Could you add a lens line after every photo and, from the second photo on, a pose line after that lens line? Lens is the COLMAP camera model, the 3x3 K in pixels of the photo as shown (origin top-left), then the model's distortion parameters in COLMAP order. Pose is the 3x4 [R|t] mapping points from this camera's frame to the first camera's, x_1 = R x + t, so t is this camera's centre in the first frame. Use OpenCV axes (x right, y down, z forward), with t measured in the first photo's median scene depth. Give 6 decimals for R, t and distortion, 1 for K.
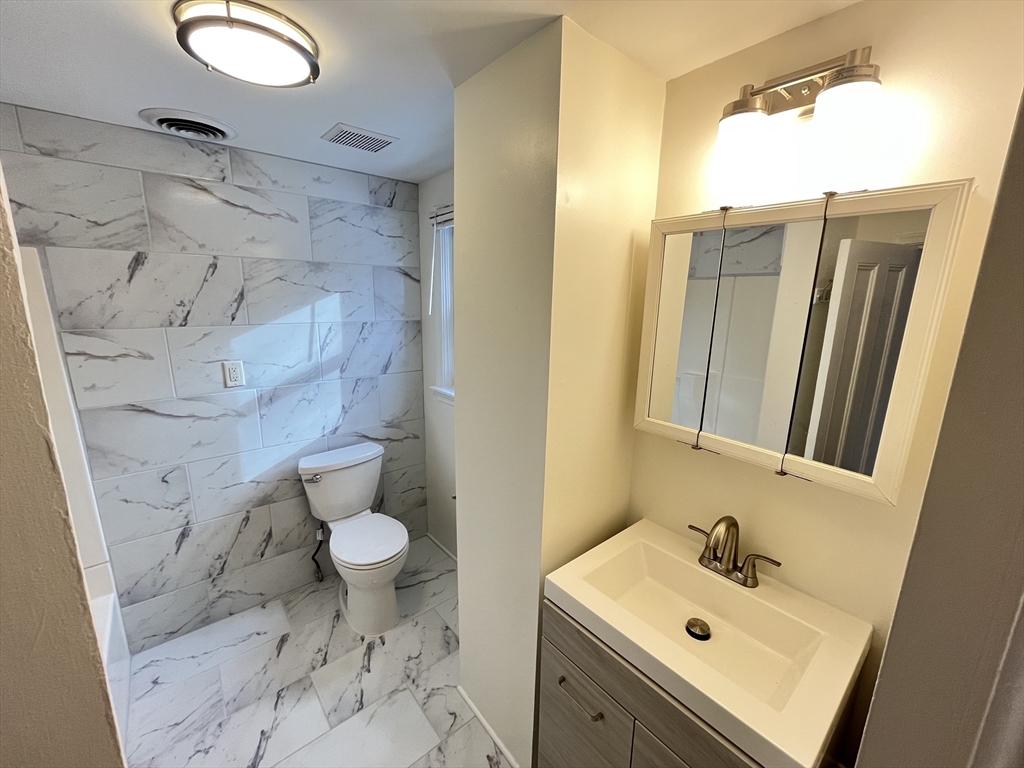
lens RADIAL K [[413.7, 0, 510.2], [0, 413.7, 382.2], [0, 0, 1]] dist [-0.003733, -0.000188]
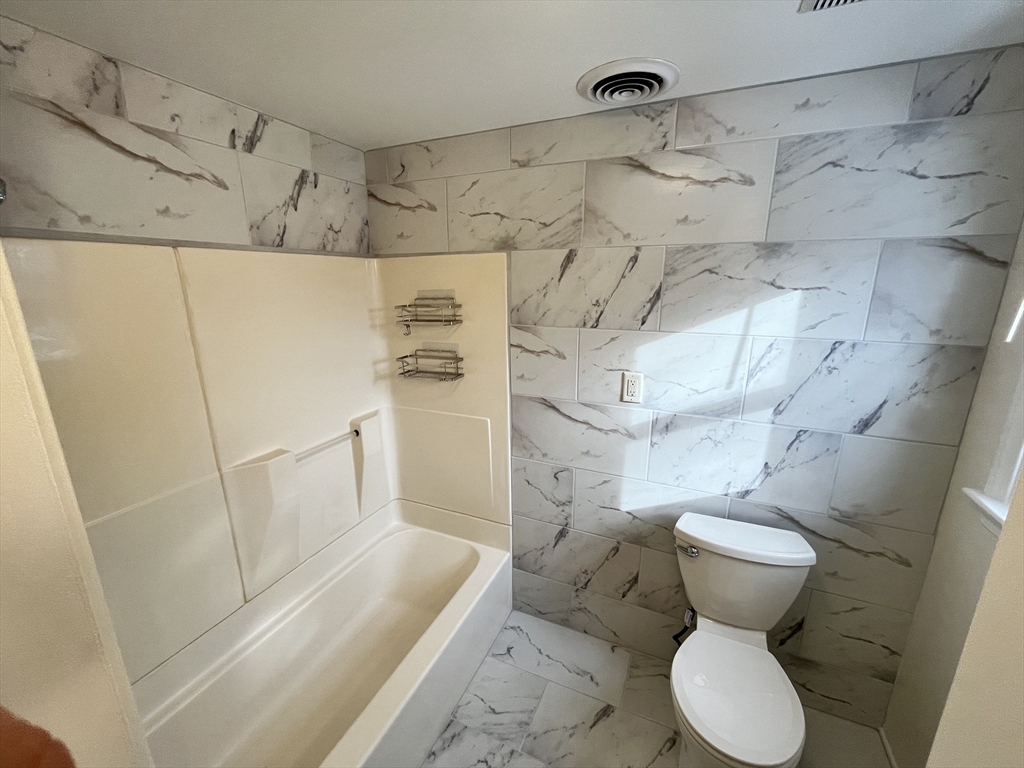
lens RADIAL K [[413.7, 0, 510.5], [0, 413.7, 383.6], [0, 0, 1]] dist [-0.003733, -0.000188]
pose [[0.435115, 0.200100, -0.877858, -0.037890], [-0.178381, 0.974824, 0.133786, -0.095675], [0.882528, 0.098381, 0.459855, 0.388534]]
